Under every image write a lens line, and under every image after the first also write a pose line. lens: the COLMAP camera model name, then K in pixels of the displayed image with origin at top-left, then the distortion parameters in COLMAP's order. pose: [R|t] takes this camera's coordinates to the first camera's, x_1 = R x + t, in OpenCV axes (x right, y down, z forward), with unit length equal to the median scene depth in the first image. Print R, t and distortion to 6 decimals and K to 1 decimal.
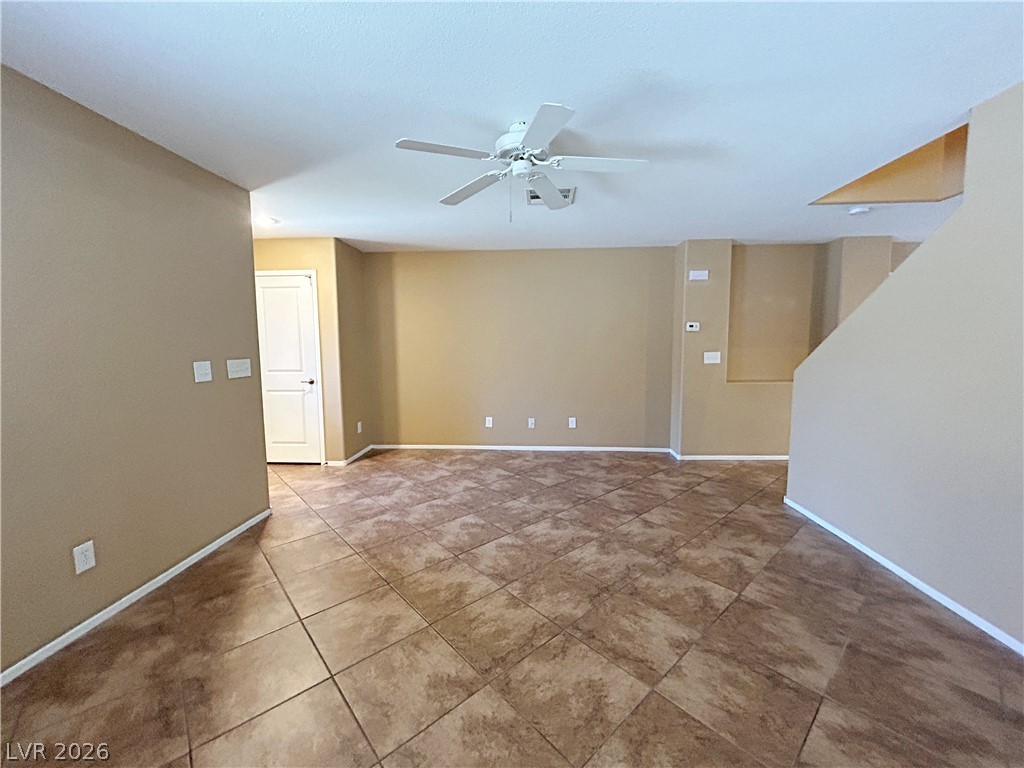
lens RADIAL K [[410.9, 0, 516.1], [0, 410.9, 380.5], [0, 0, 1]] dist [-0.000797, 0.000137]
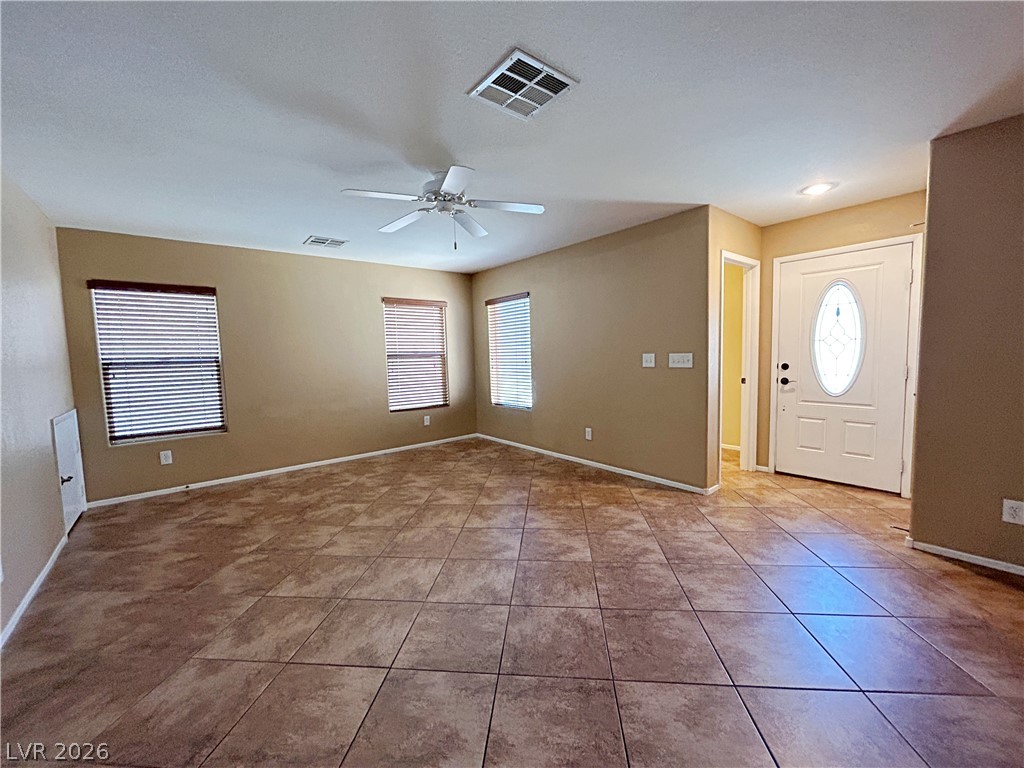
lens RADIAL K [[418.5, 0, 515.1], [0, 418.5, 382.9], [0, 0, 1]] dist [0.001630, -0.000001]
pose [[-0.742544, 0.075659, -0.665511, 0.517076], [-0.031329, 0.988589, 0.147343, -0.124333], [0.669064, 0.130258, -0.731700, 1.486904]]
